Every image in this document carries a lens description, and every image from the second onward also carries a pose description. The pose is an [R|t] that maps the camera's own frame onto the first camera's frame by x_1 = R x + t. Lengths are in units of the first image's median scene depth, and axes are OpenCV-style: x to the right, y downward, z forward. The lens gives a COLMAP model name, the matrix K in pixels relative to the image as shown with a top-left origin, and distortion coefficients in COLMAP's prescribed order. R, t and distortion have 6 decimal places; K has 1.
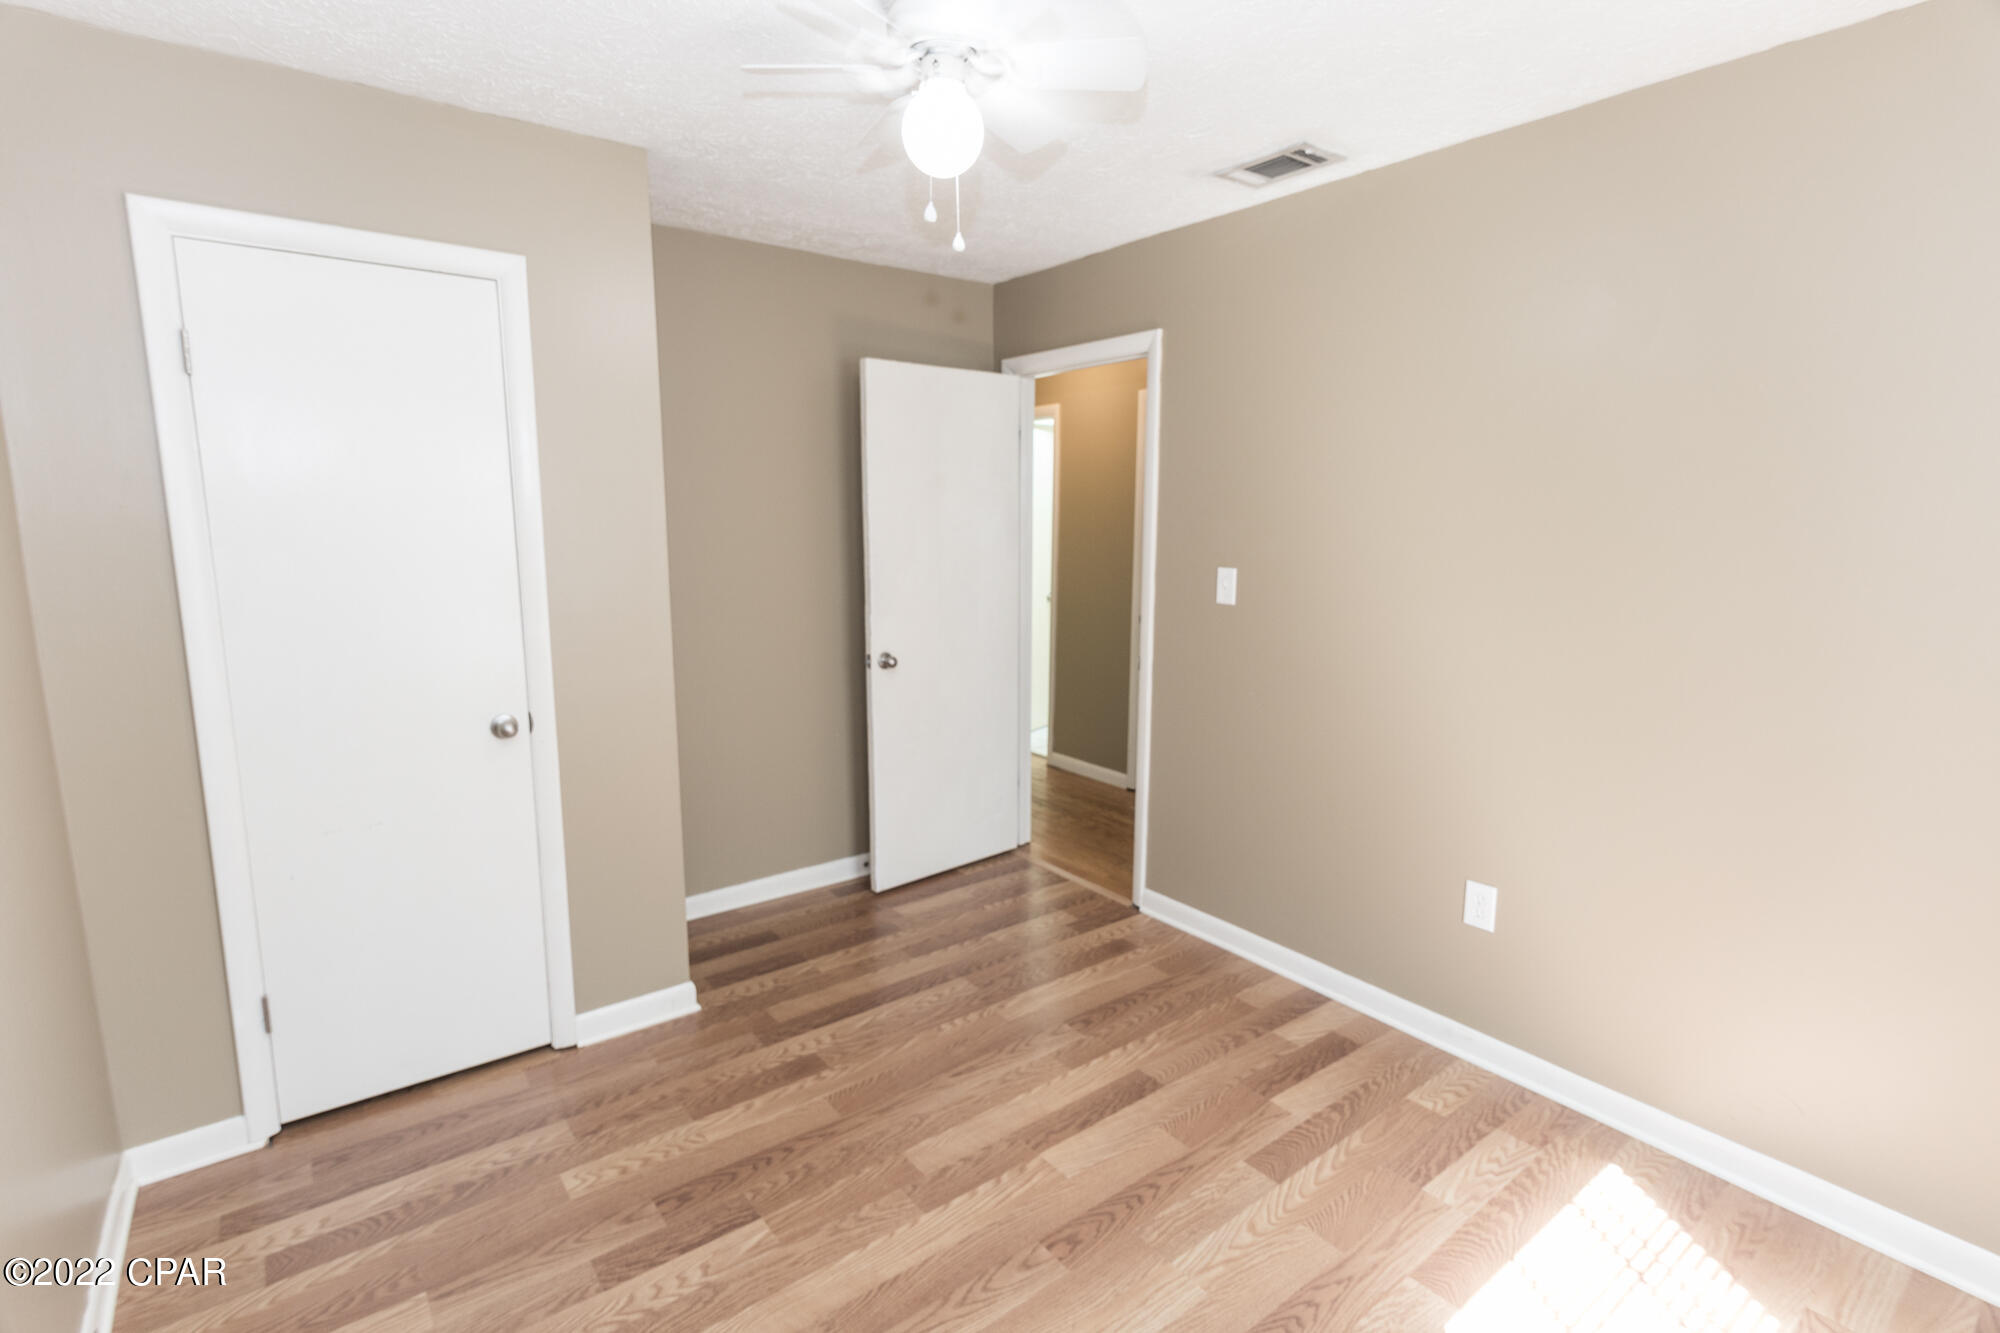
lens RADIAL K [[960.4, 0, 992.4], [0, 960.4, 668.7], [0, 0, 1]] dist [0.001338, -0.000446]
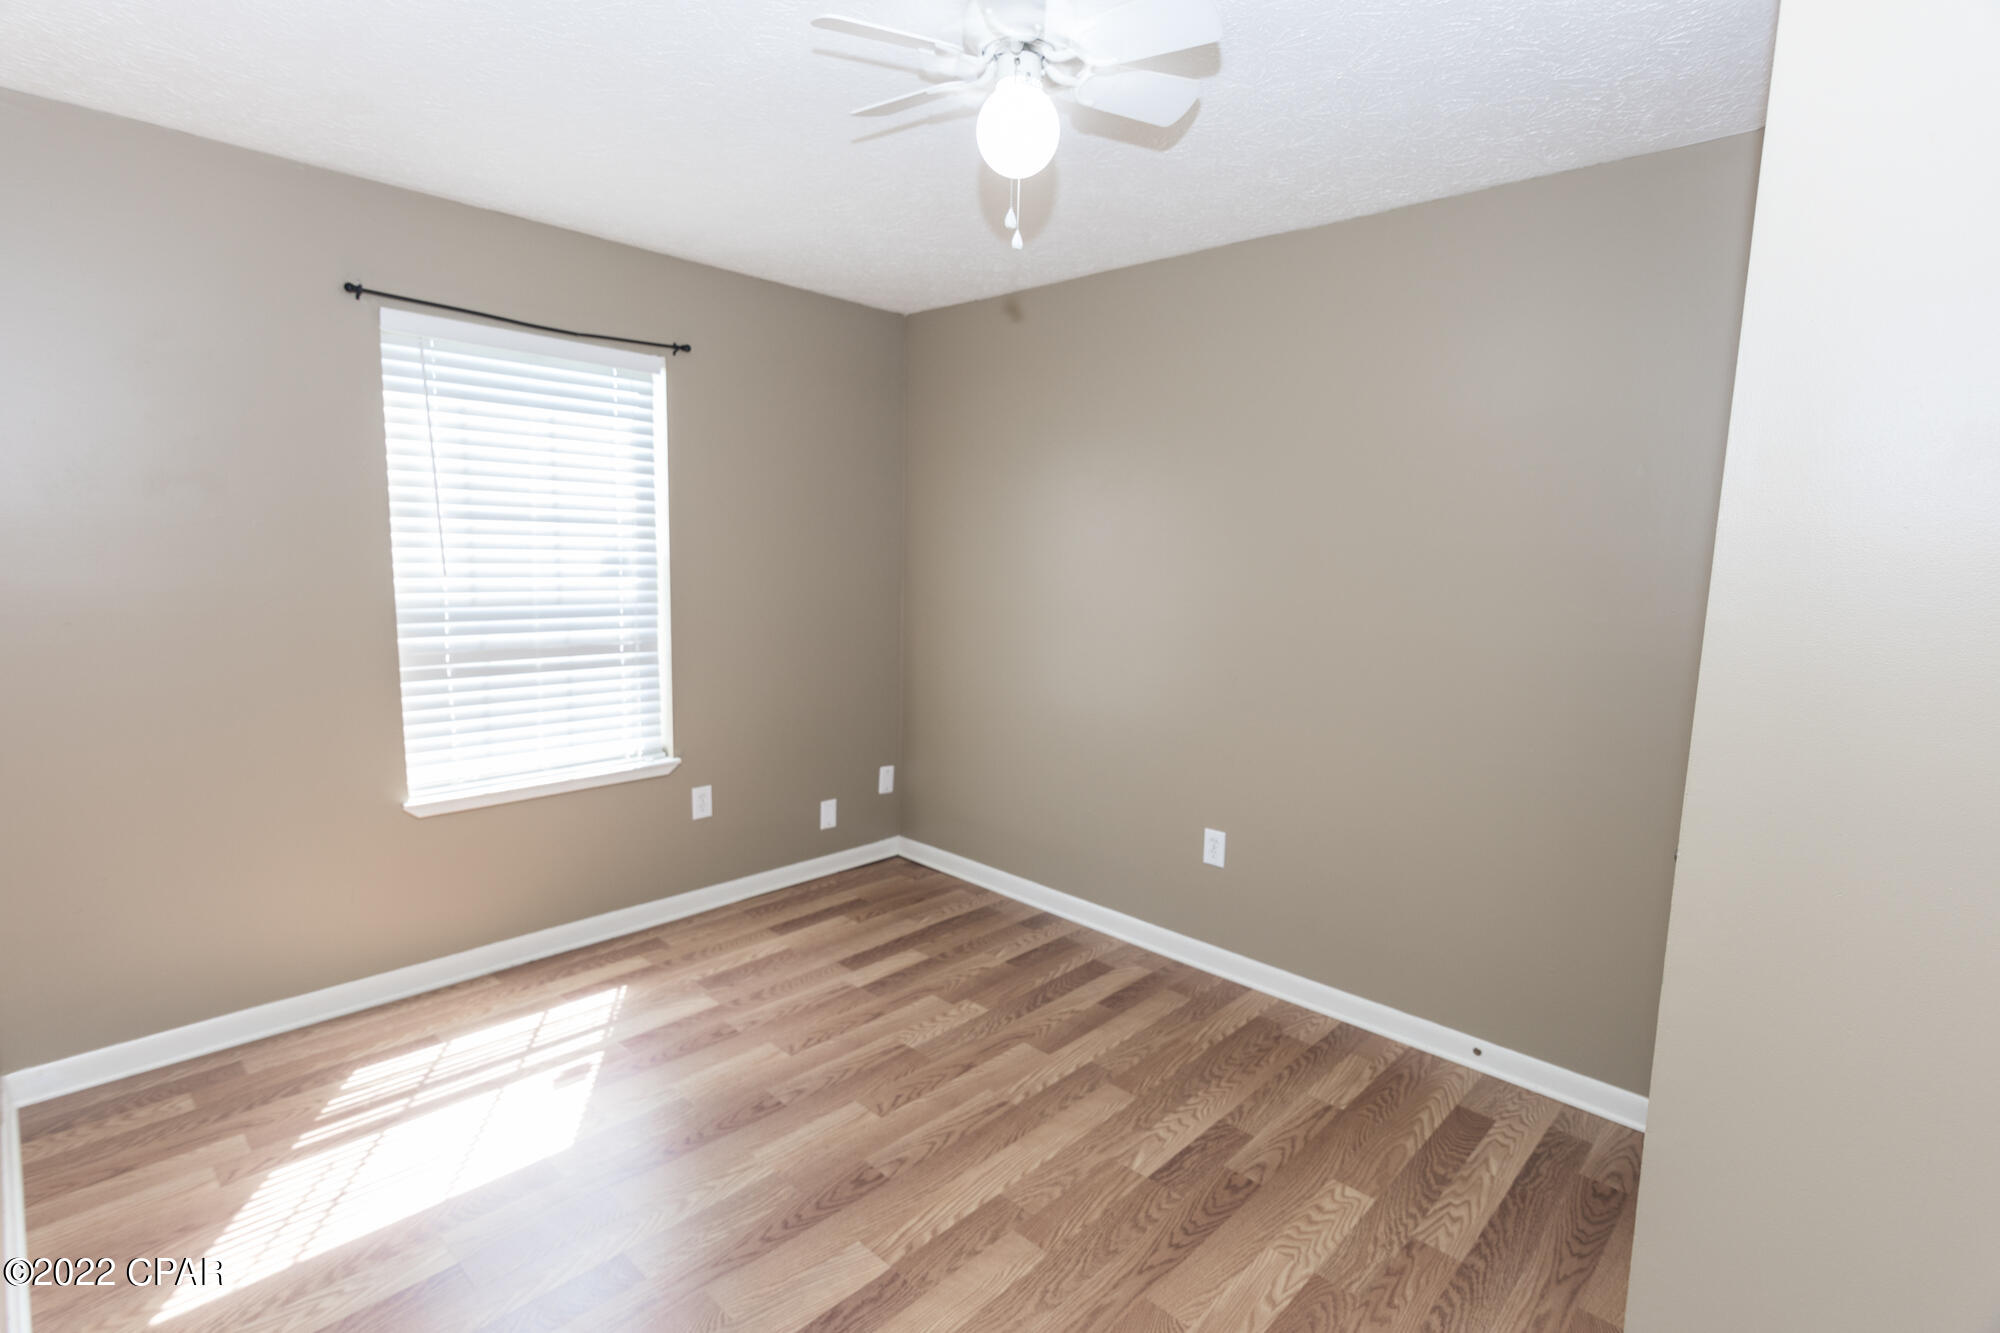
lens RADIAL K [[960.4, 0, 992.4], [0, 960.4, 668.7], [0, 0, 1]] dist [0.001338, -0.000446]
pose [[-0.987160, -0.010572, -0.159385, 0.108470], [-0.055524, 0.958298, 0.280324, -0.266208], [0.149774, 0.285574, -0.946581, 1.792028]]
